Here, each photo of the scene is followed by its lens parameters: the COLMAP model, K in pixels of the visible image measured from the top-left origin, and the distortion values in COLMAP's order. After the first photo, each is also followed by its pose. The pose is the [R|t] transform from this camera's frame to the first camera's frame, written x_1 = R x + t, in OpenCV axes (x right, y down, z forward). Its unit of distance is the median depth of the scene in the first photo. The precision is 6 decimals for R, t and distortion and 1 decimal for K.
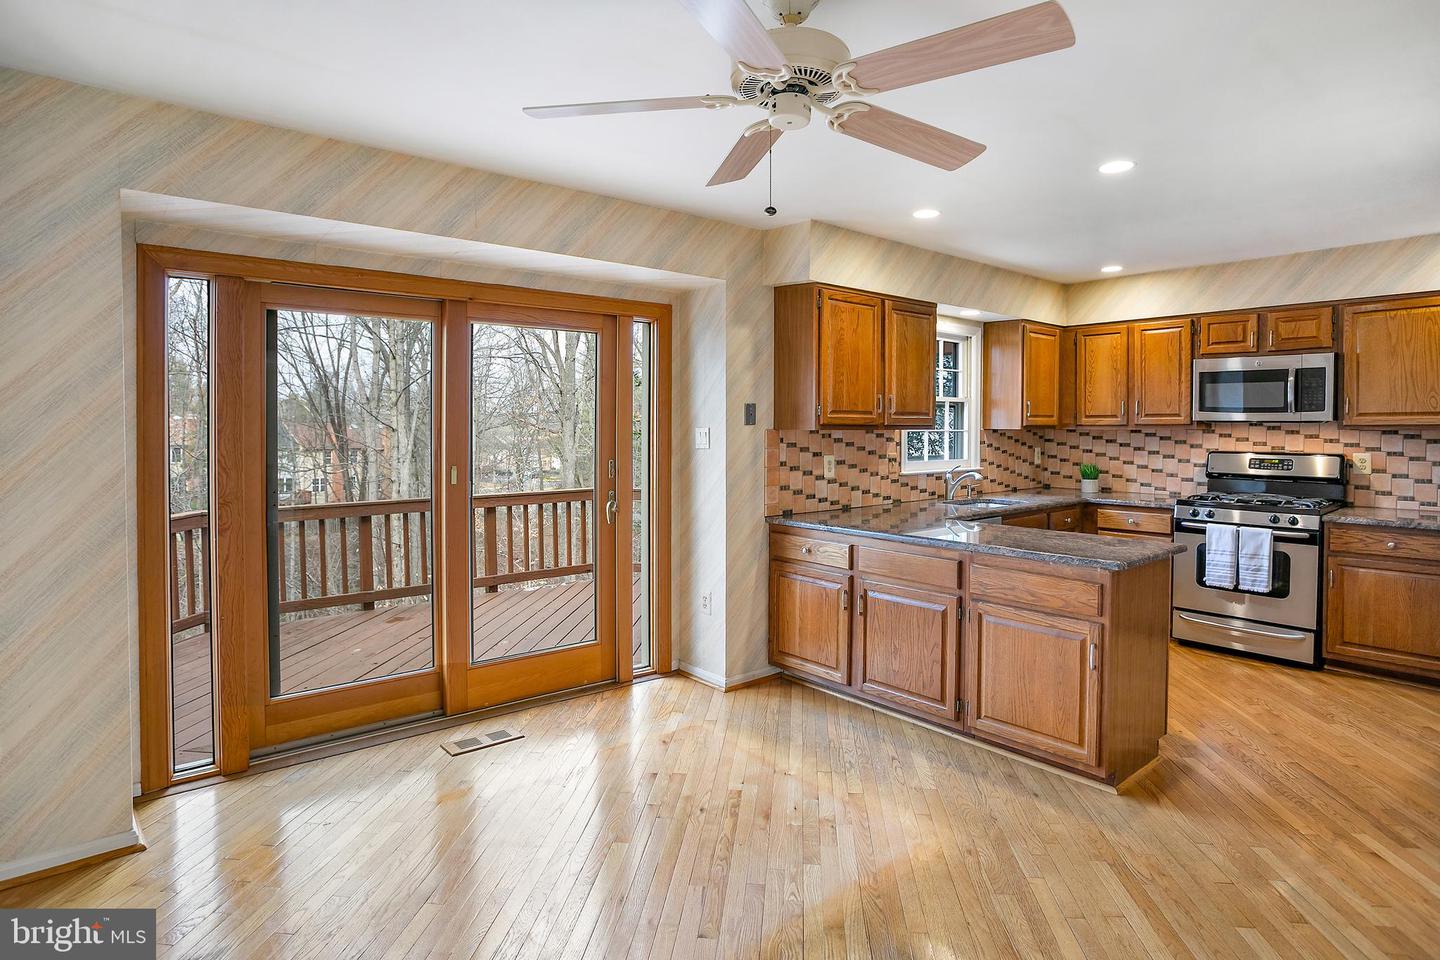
lens RADIAL K [[786.1, 0, 717.5], [0, 786.1, 425.0], [0, 0, 1]] dist [-0.051508, 0.025614]
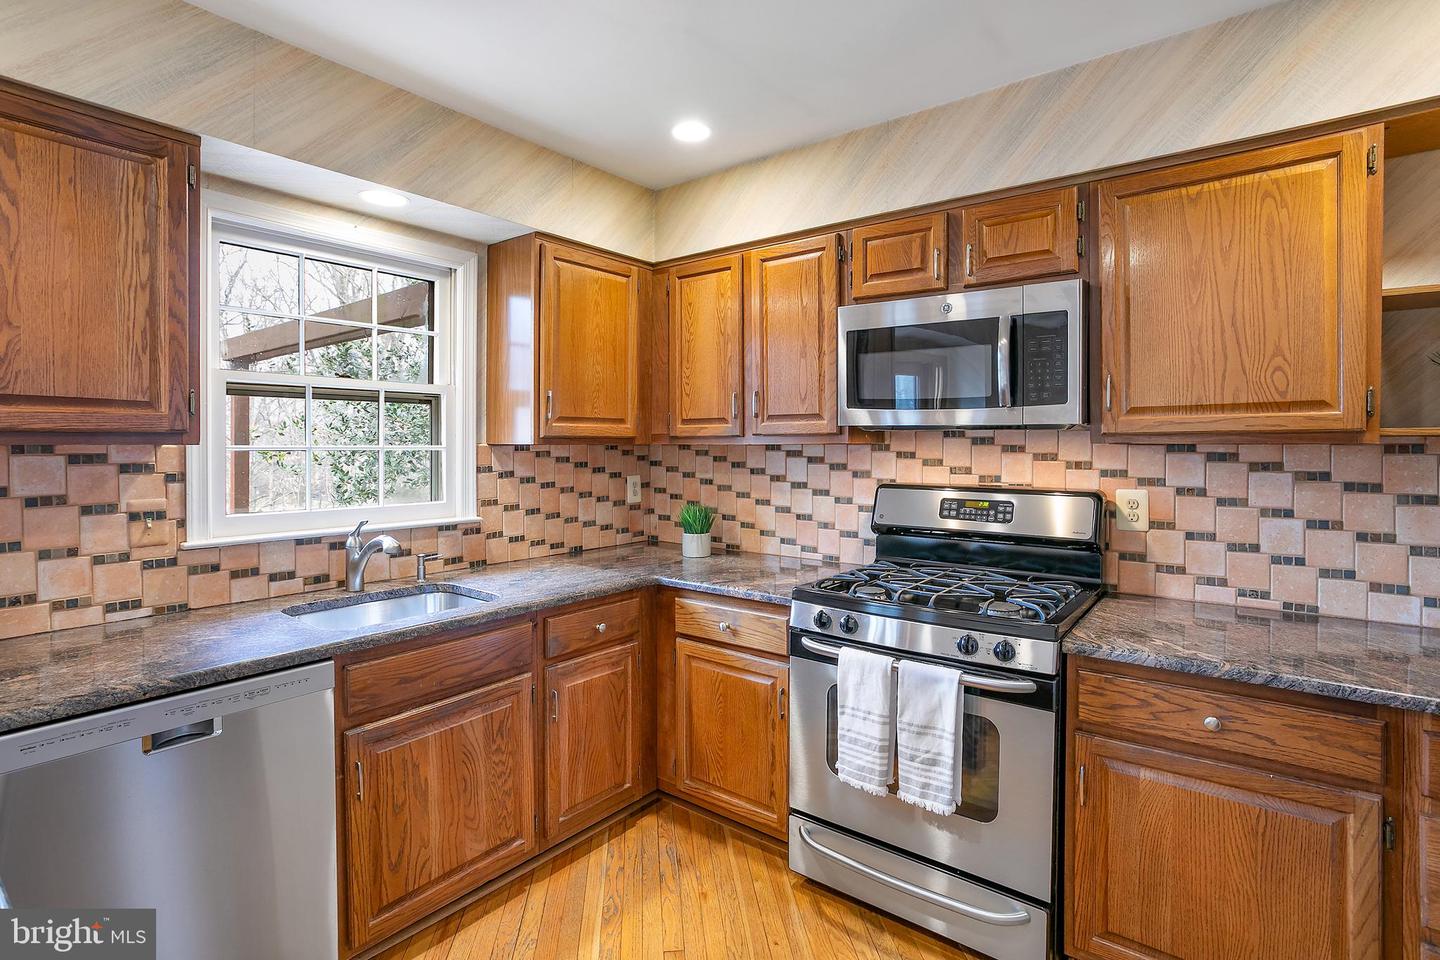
lens RADIAL K [[704.8, 0, 718.7], [0, 704.8, 430.9], [0, 0, 1]] dist [-0.026054, 0.000666]
pose [[0.979042, 0.003571, 0.203625, 0.448339], [0.000208, 0.999828, -0.018531, 0.005900], [-0.203657, 0.018185, 0.978873, 0.565811]]
